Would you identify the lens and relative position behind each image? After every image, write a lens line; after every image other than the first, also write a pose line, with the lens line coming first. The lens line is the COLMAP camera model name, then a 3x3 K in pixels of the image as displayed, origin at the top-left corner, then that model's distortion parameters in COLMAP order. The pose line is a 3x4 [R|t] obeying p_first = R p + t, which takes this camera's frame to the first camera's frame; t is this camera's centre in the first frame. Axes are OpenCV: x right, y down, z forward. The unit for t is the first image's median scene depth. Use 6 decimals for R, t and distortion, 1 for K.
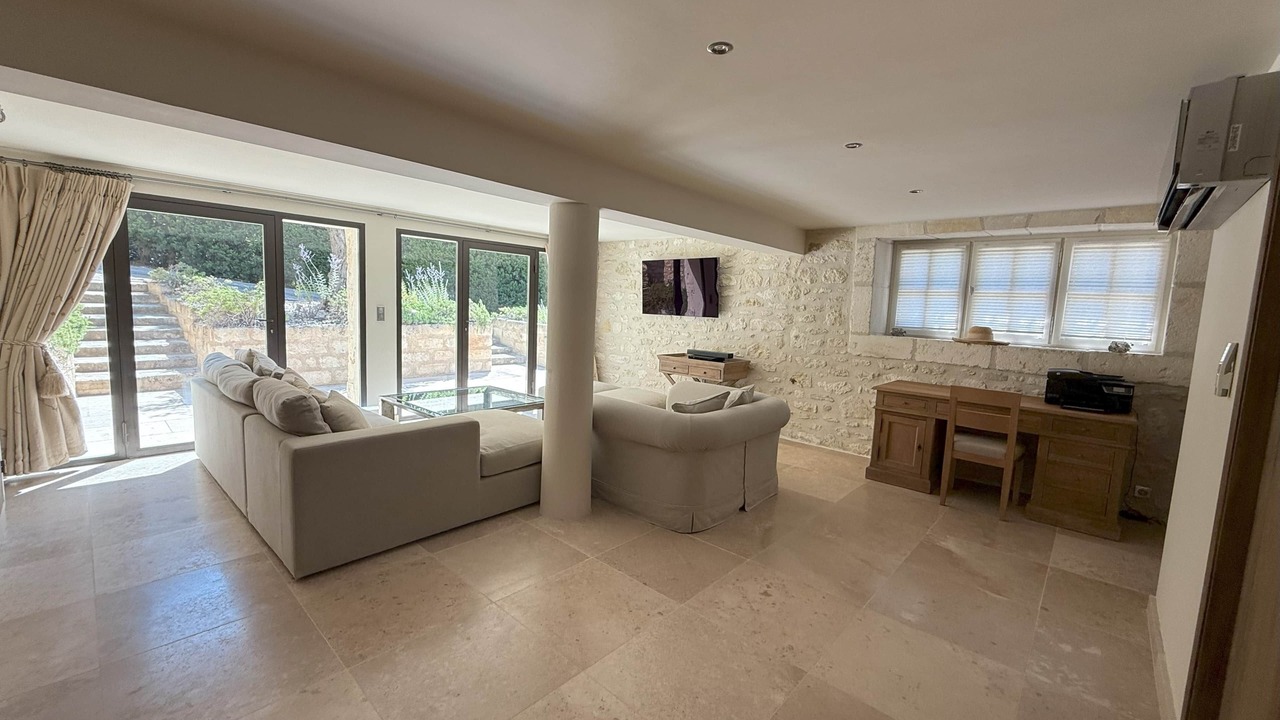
lens RADIAL K [[514.0, 0, 640.0], [0, 514.0, 360.0], [0, 0, 1]] dist [-0.014834, -0.000101]
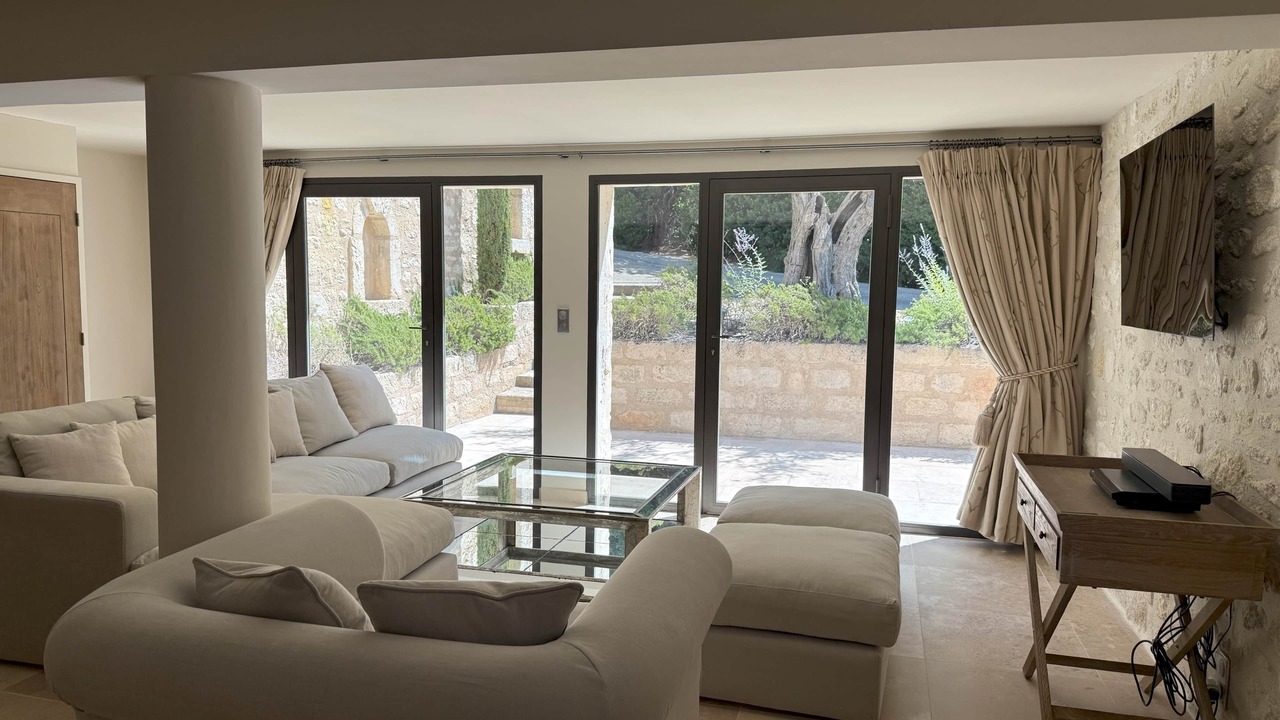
lens RADIAL K [[889.8, 0, 636.1], [0, 889.8, 359.7], [0, 0, 1]] dist [0.087037, -0.105656]
pose [[0.449756, 0.039493, -0.892278, 0.433187], [-0.089173, 0.996016, -0.000863, -0.045301], [0.888689, 0.079955, 0.451485, 0.546826]]
